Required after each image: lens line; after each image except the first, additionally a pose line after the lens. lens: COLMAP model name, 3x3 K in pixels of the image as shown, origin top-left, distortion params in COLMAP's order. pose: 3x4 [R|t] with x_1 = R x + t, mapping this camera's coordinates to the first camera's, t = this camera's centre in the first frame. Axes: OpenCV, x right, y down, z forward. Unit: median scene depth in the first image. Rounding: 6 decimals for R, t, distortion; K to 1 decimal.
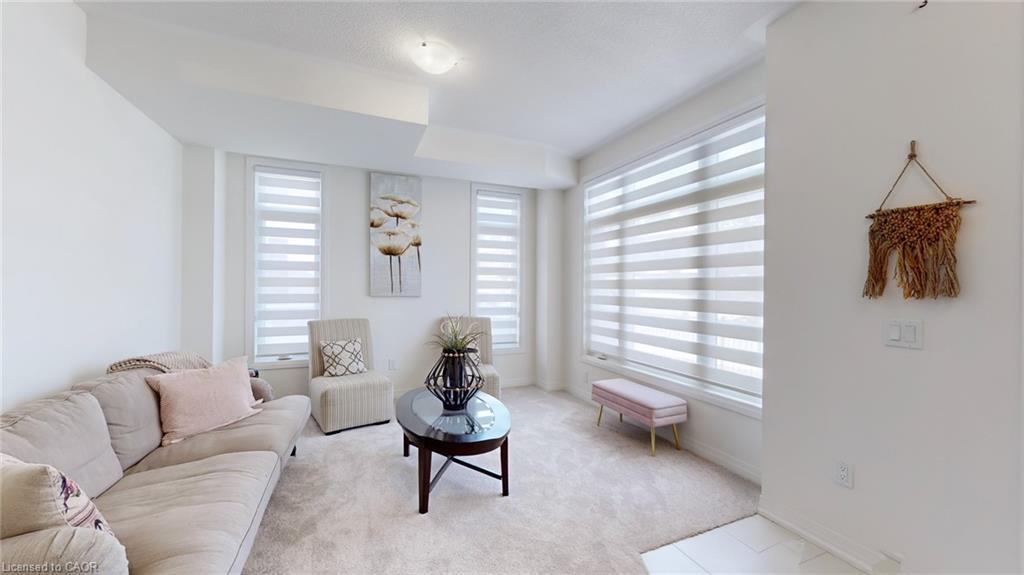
lens RADIAL K [[382.8, 0, 524.4], [0, 382.8, 271.8], [0, 0, 1]] dist [0.001679, -0.000271]
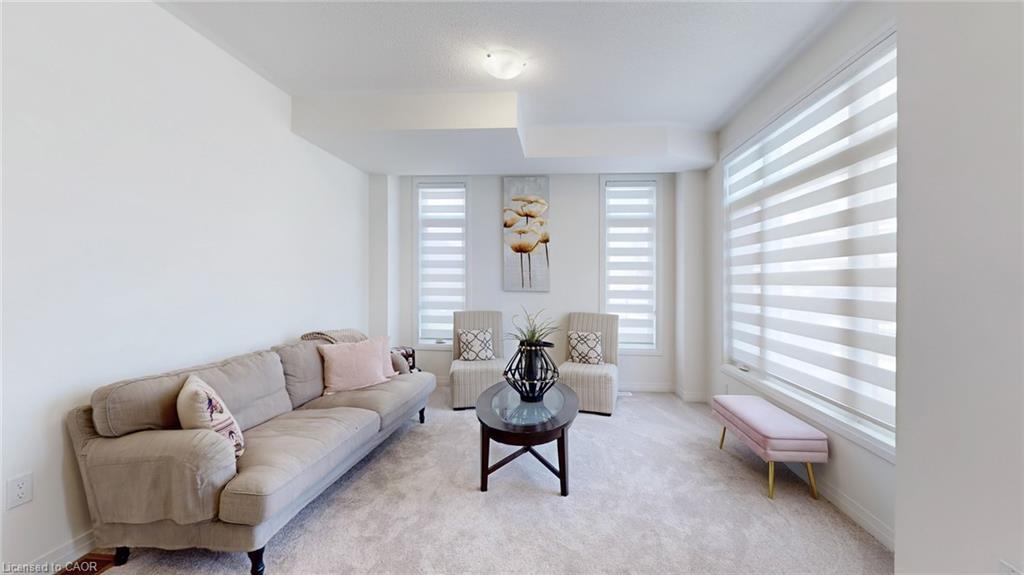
lens RADIAL K [[393.8, 0, 530.7], [0, 393.8, 267.7], [0, 0, 1]] dist [0.000938, 0.000085]
pose [[0.887250, -0.016509, -0.460993, 0.195567], [0.015994, 0.999859, -0.005024, 0.005036], [0.461011, -0.002915, 0.887390, 0.042394]]
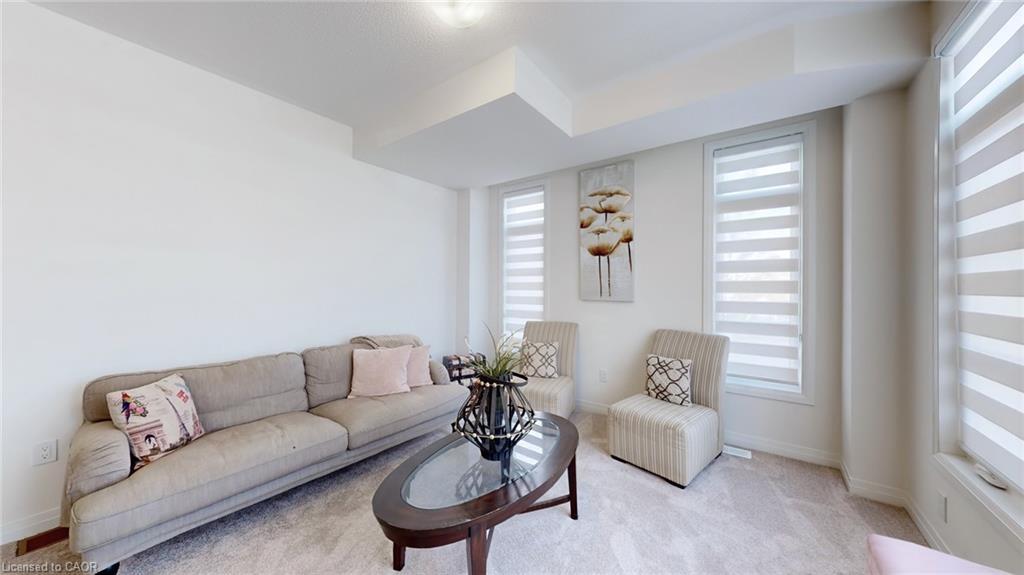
lens RADIAL K [[338.0, 0, 513.8], [0, 338.0, 283.6], [0, 0, 1]] dist [0.000857, -0.000025]
pose [[0.517985, -0.016640, -0.855228, 0.253653], [0.033100, 0.999452, 0.000601, 0.017503], [0.854749, -0.028619, 0.518252, 0.446761]]
